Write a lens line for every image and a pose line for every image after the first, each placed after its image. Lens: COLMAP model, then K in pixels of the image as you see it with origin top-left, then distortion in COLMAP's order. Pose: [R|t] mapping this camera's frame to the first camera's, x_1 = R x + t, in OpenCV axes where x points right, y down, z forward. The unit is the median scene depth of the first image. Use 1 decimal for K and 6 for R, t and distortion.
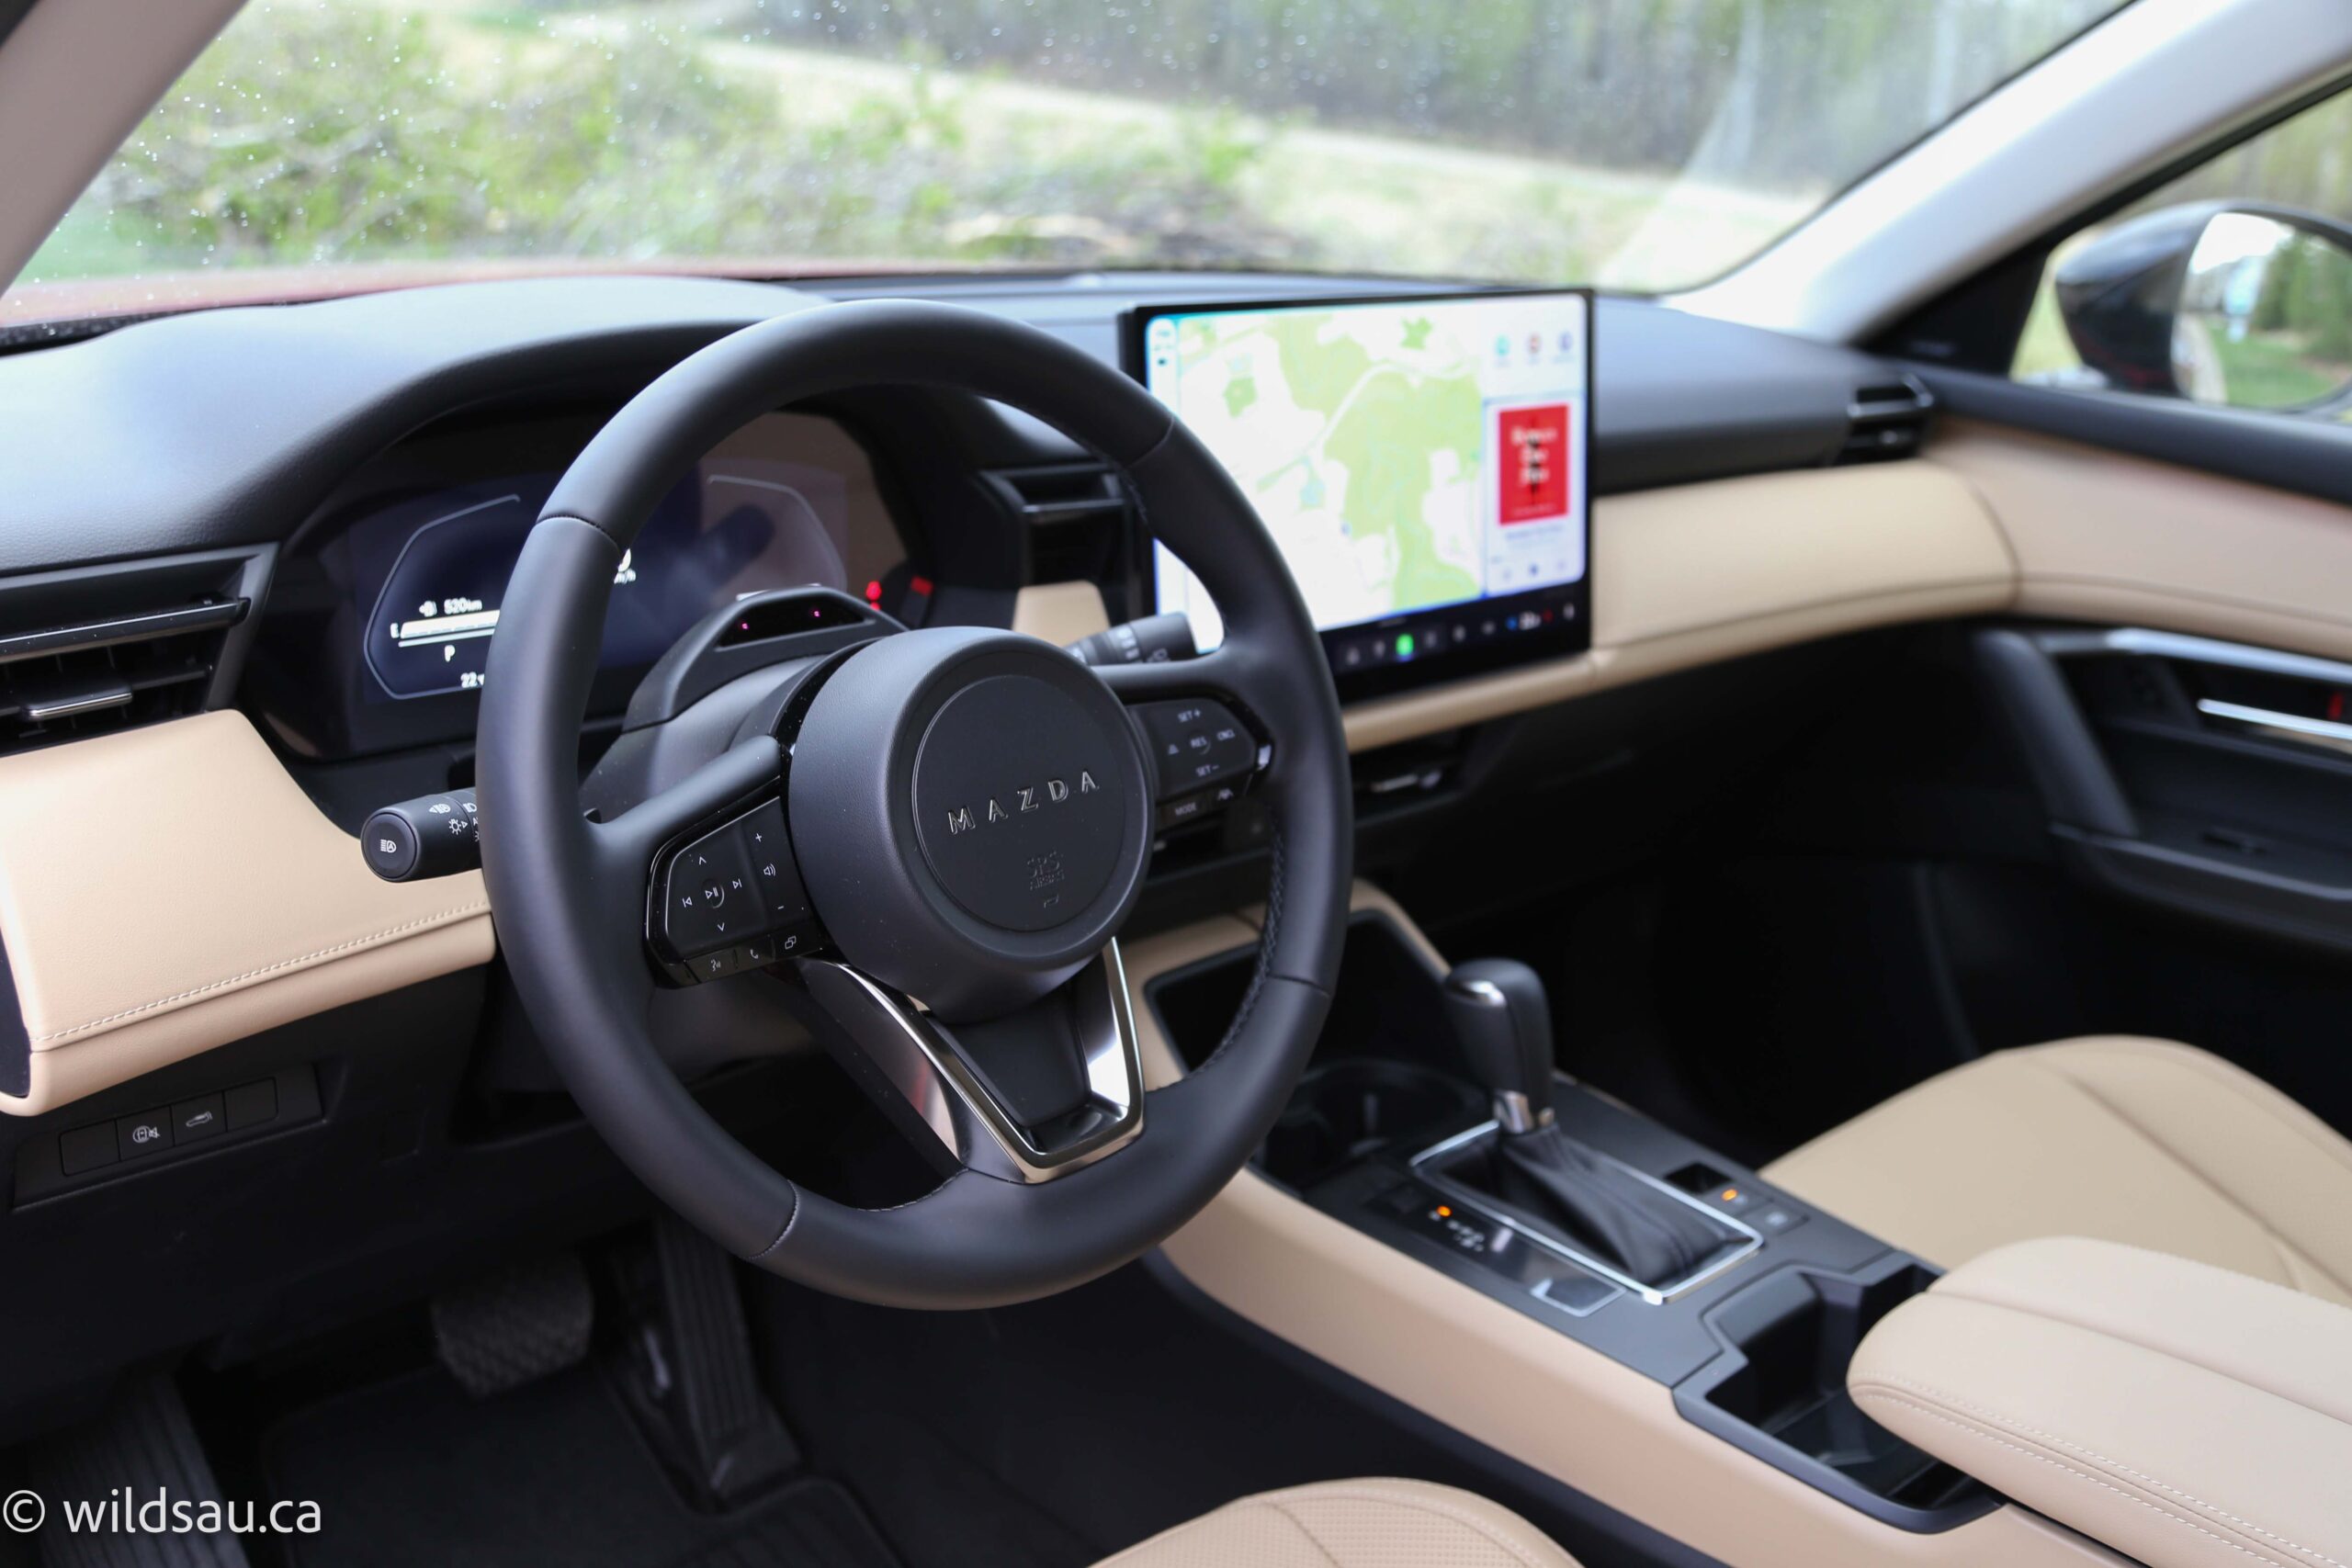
lens RADIAL K [[2128.8, 0, 1185.9], [0, 2128.8, 776.3], [0, 0, 1]] dist [-0.000389, 0.014801]
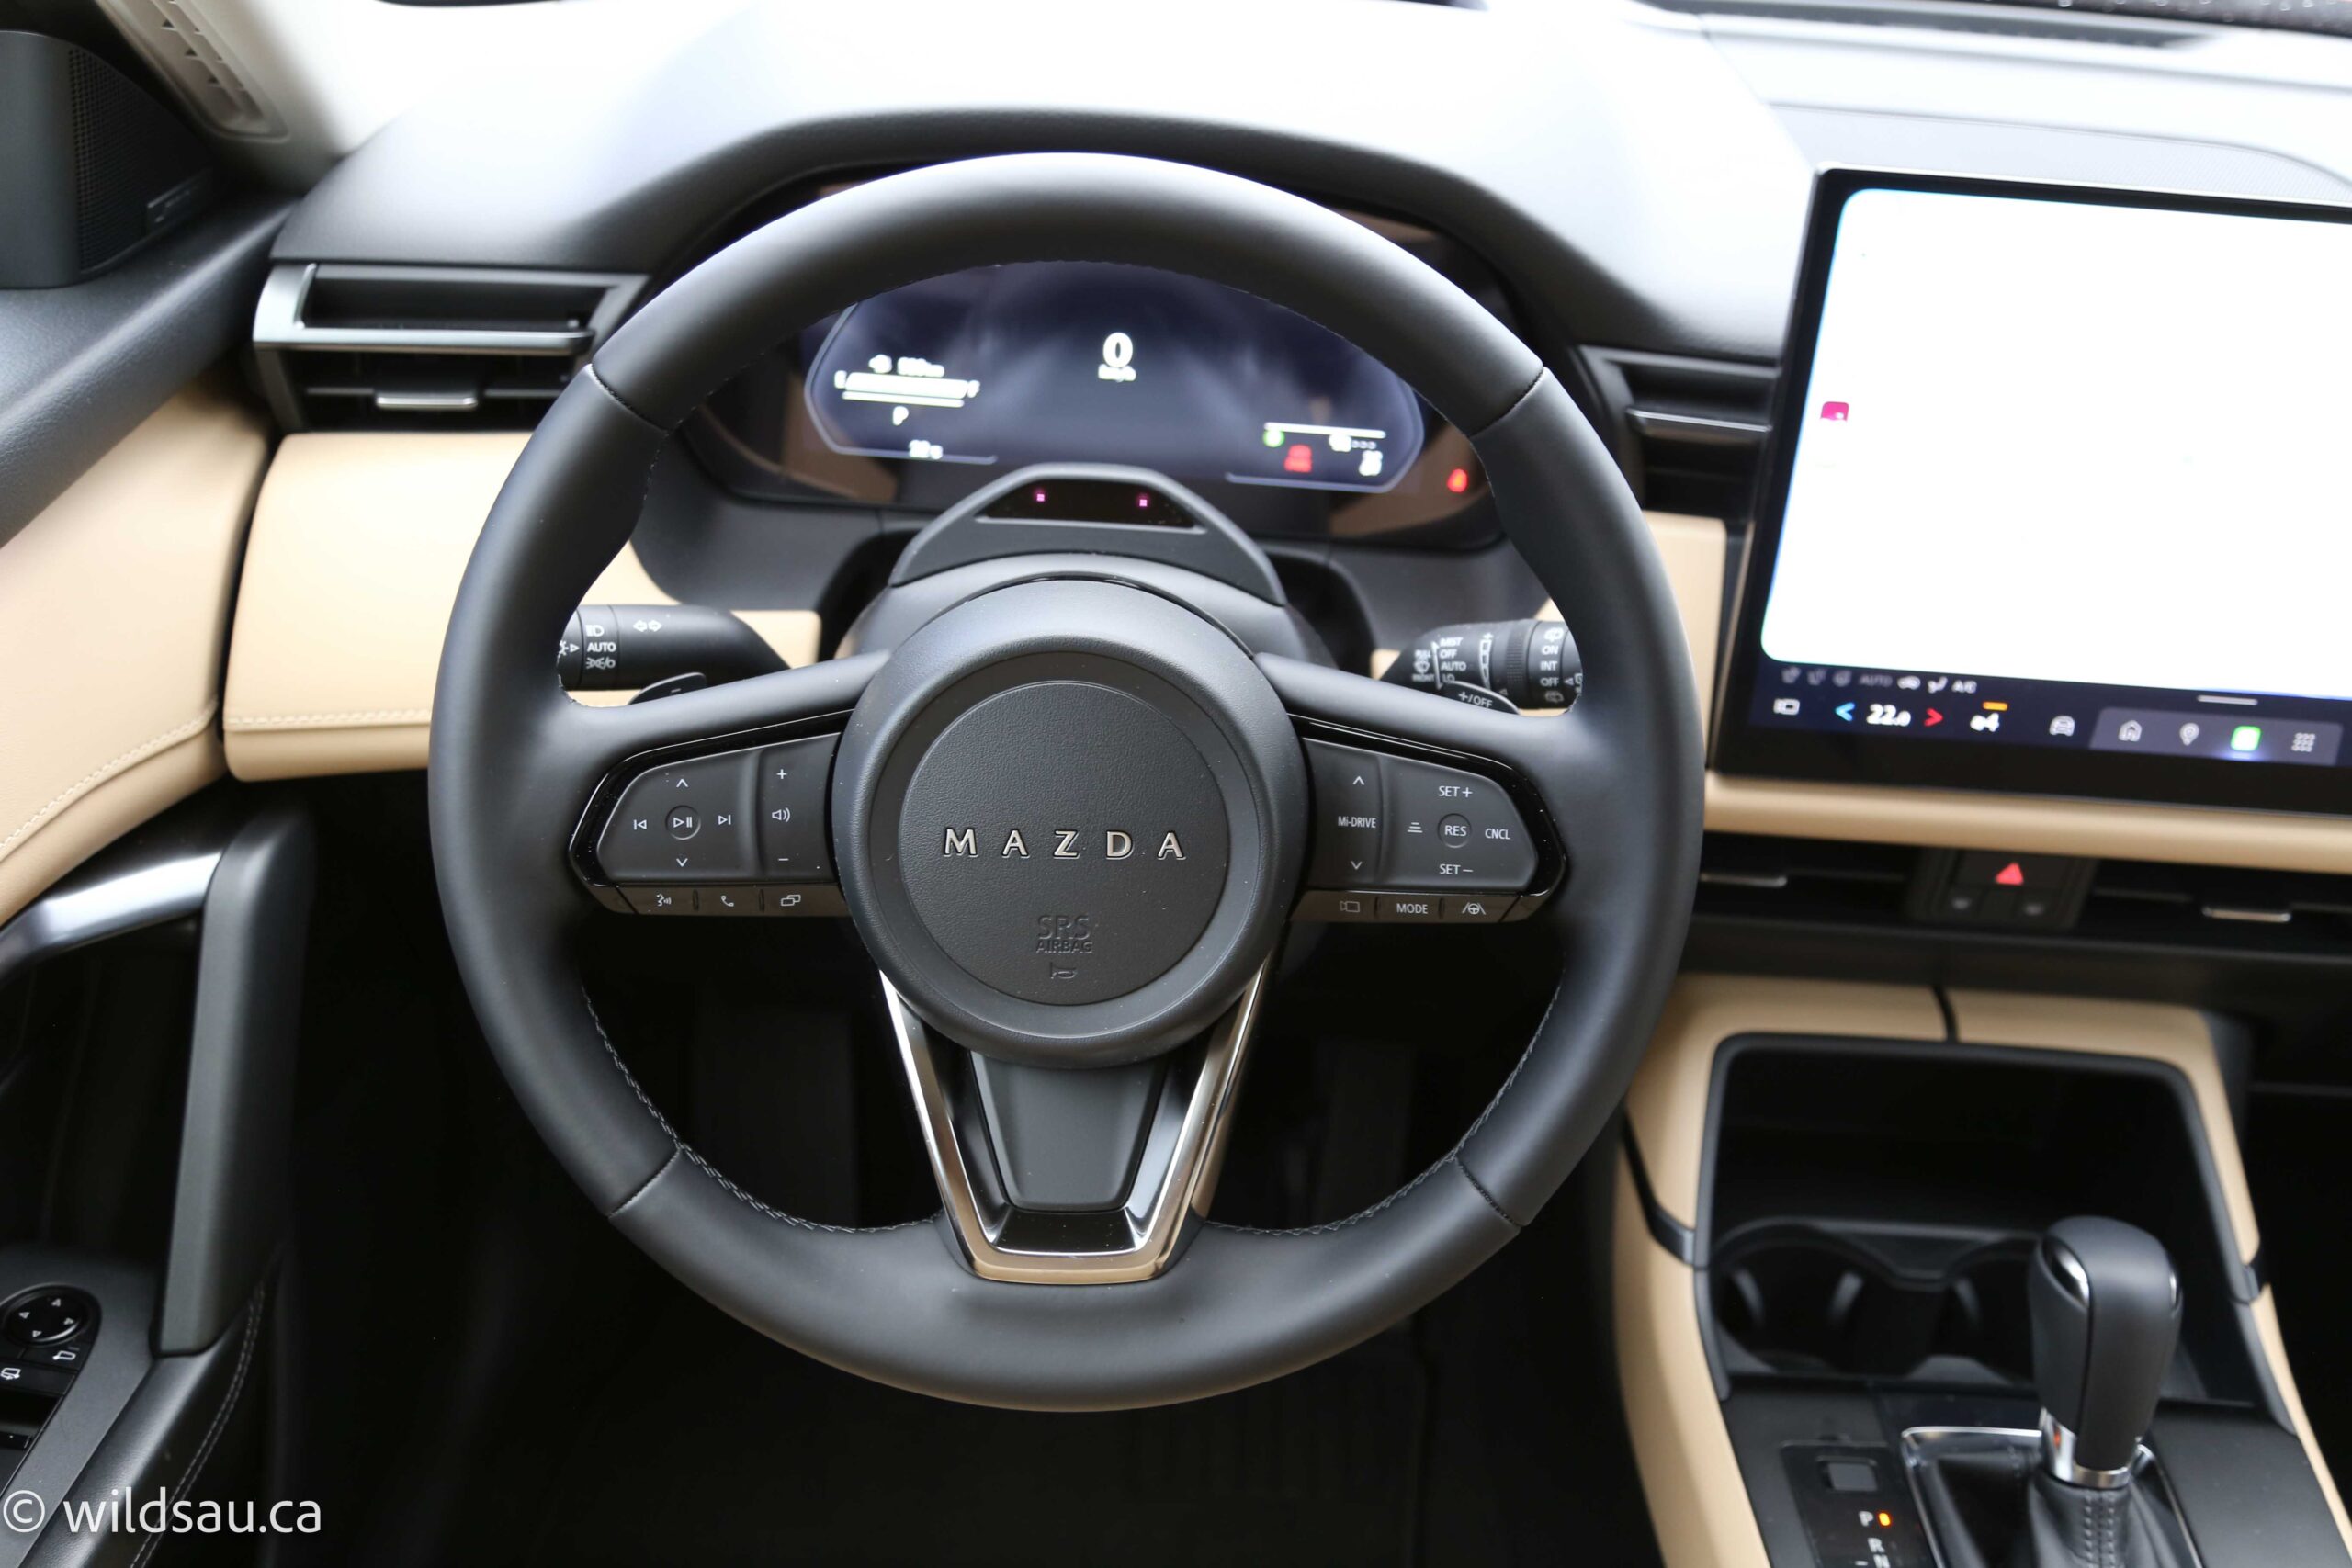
lens RADIAL K [[2348.0, 0, 1172.0], [0, 2348.0, 788.4], [0, 0, 1]] dist [-0.006849, 0.000000]
pose [[0.726473, 0.364307, -0.582681, 0.329886], [-0.246668, 0.929647, 0.273700, -0.186681], [0.641398, -0.055107, 0.765226, 0.270188]]
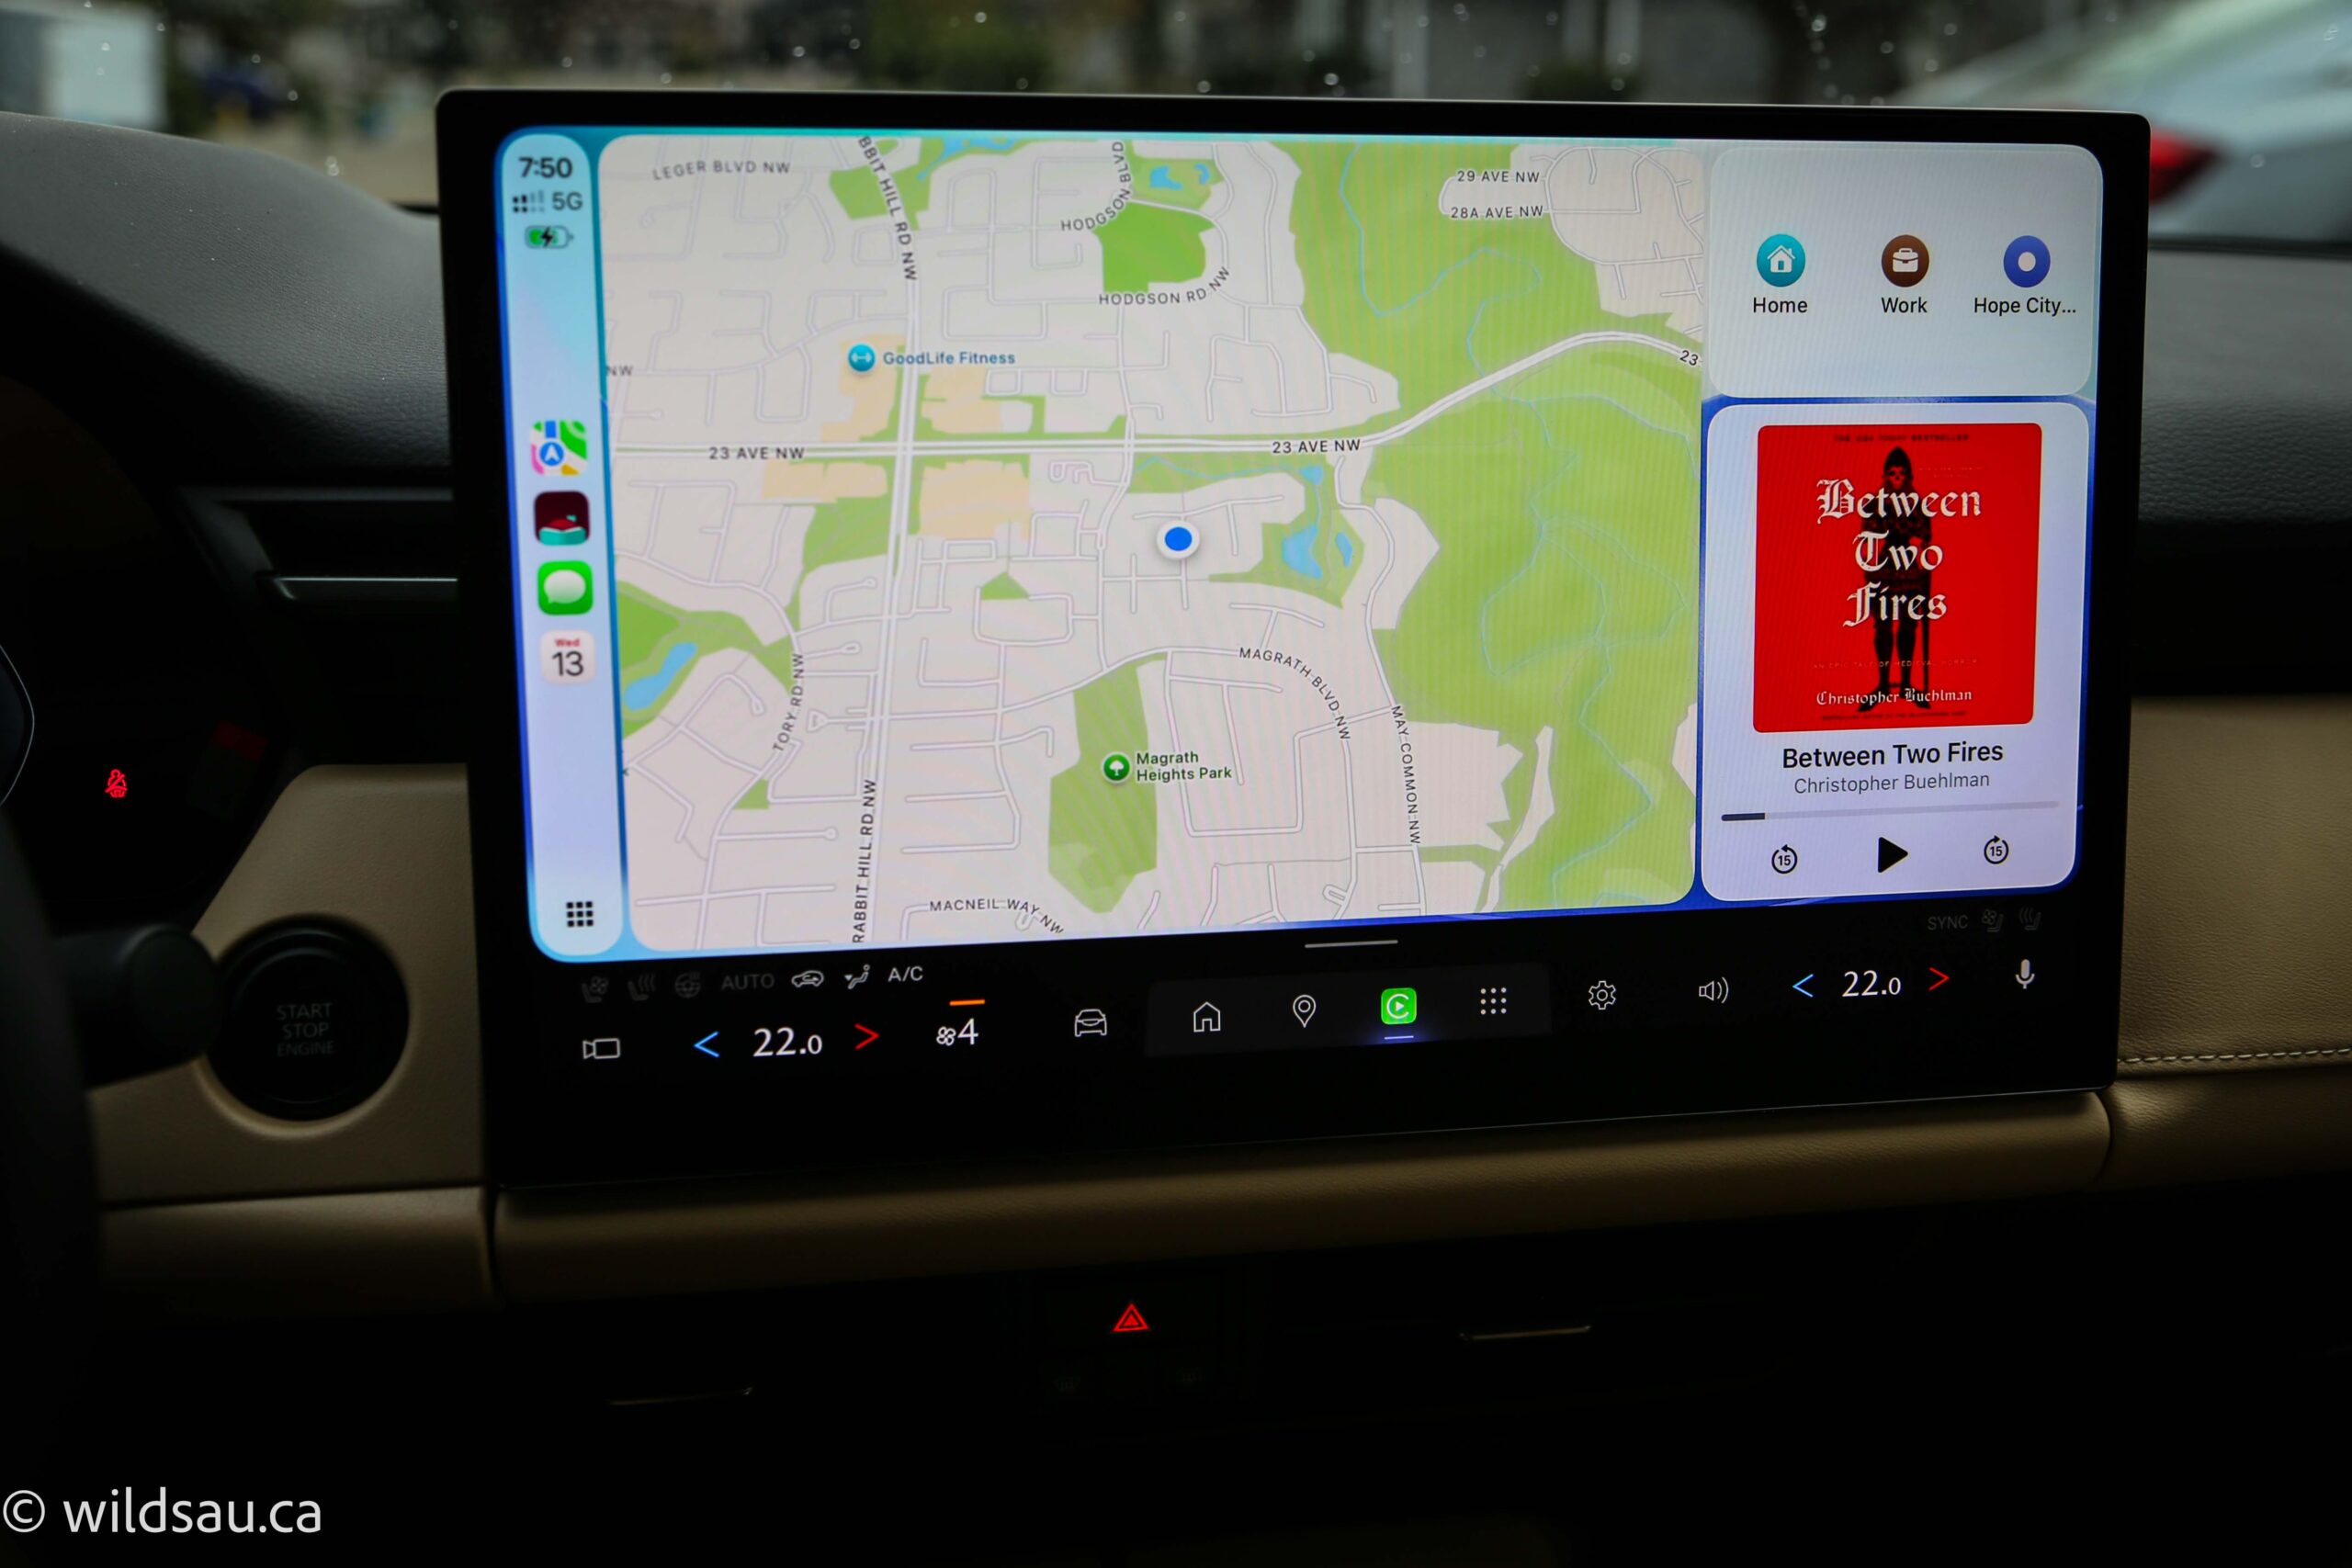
lens RADIAL K [[2348.0, 0, 1172.7], [0, 2348.0, 776.7], [0, 0, 1]] dist [-0.006849, 0.000000]
pose [[0.843073, 0.089547, -0.530292, 0.334280], [-0.135572, 0.989583, -0.048433, -0.087995], [0.520431, 0.112725, 0.846431, 0.696786]]
